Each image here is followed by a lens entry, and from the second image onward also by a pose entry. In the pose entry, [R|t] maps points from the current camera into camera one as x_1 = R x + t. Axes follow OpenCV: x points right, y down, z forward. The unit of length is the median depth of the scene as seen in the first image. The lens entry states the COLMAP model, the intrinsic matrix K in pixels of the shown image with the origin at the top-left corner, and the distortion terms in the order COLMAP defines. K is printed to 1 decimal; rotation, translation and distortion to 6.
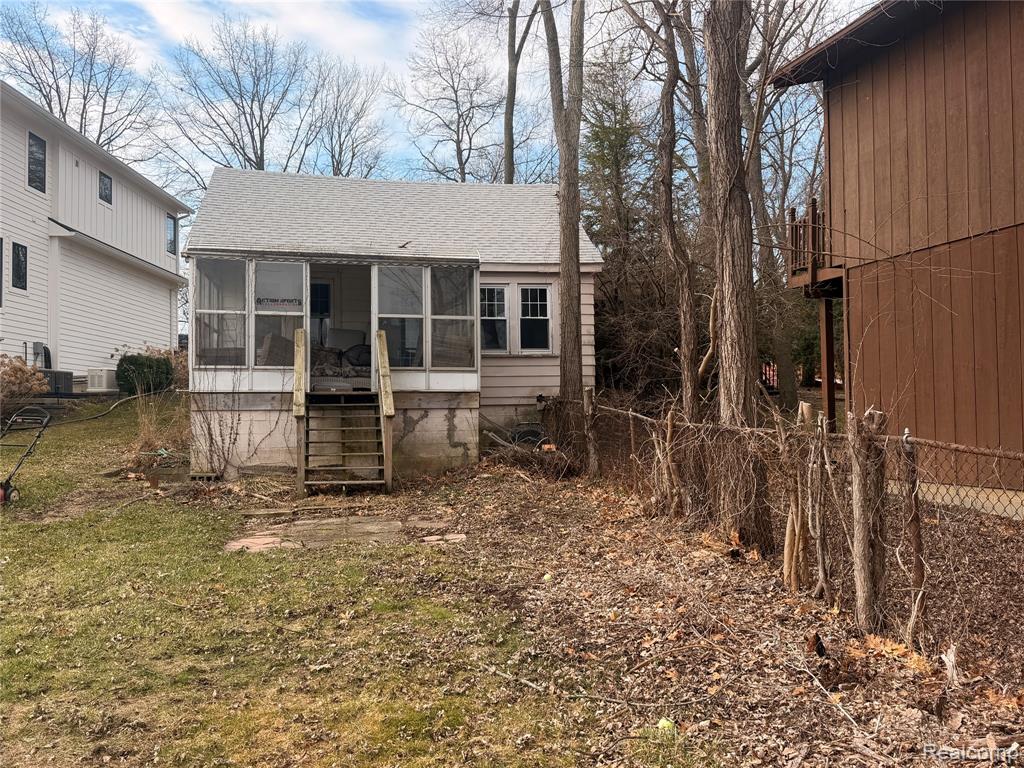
lens RADIAL K [[841.9, 0, 512.0], [0, 841.9, 384.0], [0, 0, 1]] dist [0.049191, -0.007361]
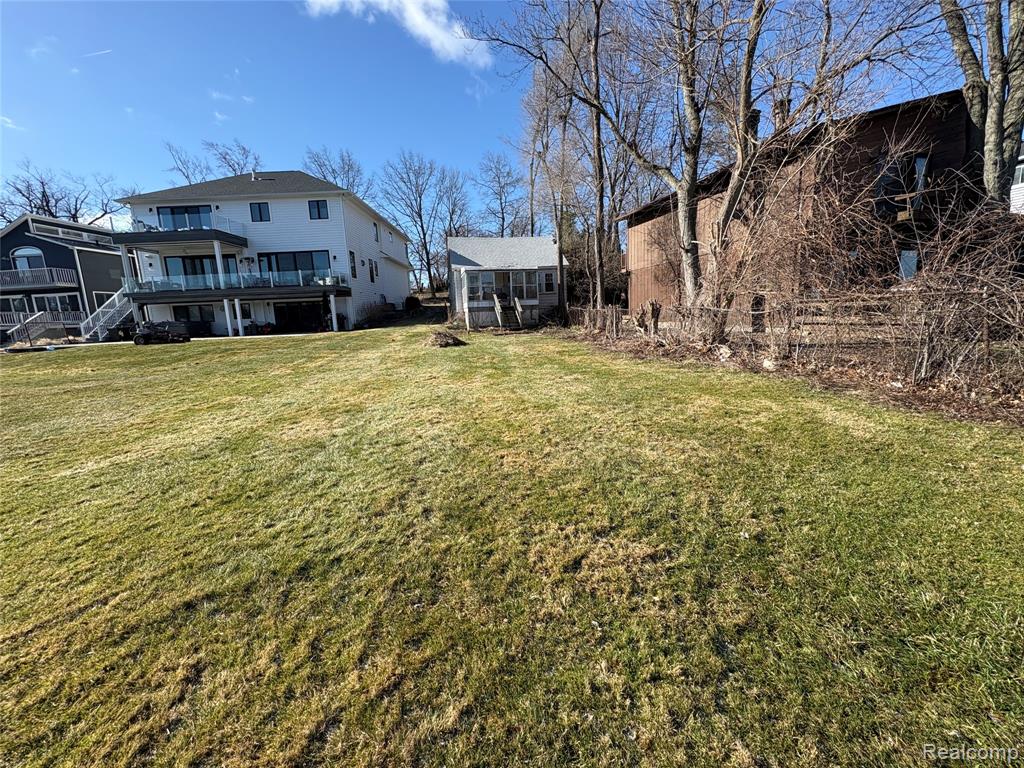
lens RADIAL K [[410.2, 0, 512.0], [0, 410.2, 384.0], [0, 0, 1]] dist [-0.000762, -0.000022]
pose [[0.999277, -0.037428, -0.006717, -0.149434], [0.038015, 0.979125, 0.199675, -0.013716], [-0.000897, -0.199786, 0.979839, -0.827792]]
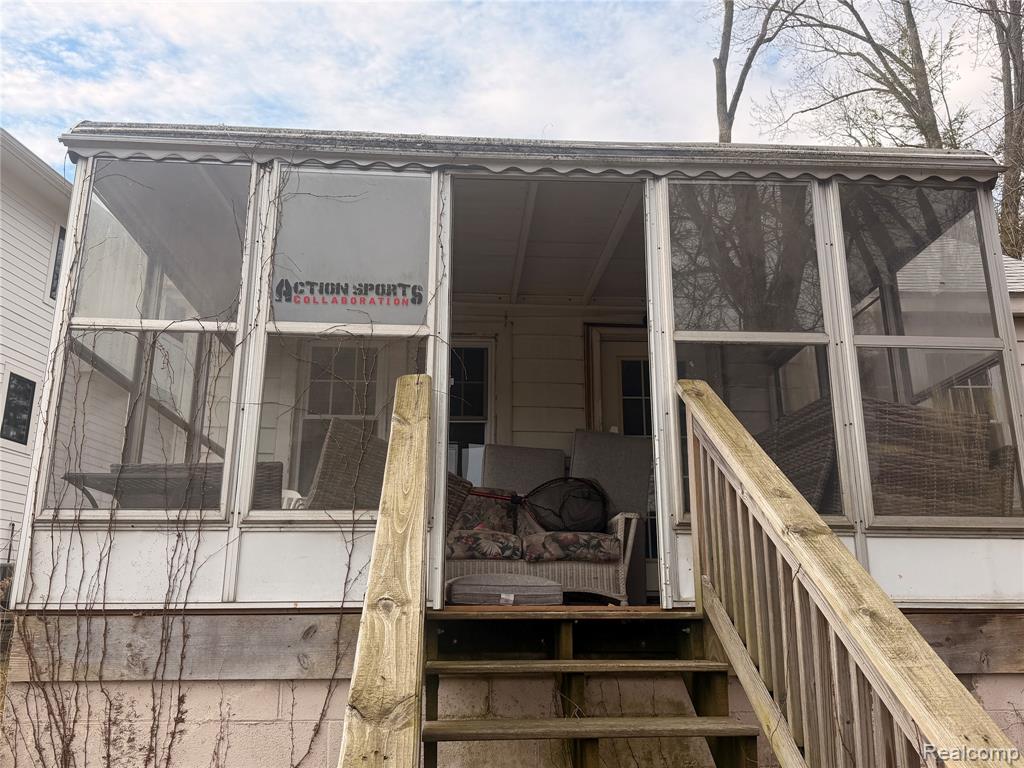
lens RADIAL K [[841.9, 0, 512.0], [0, 841.9, 384.0], [0, 0, 1]] dist [0.049191, -0.007361]
pose [[0.990472, -0.032385, -0.133854, -0.180826], [0.000153, 0.972215, -0.234090, 0.003255], [0.137716, 0.231839, 0.962956, 0.732854]]
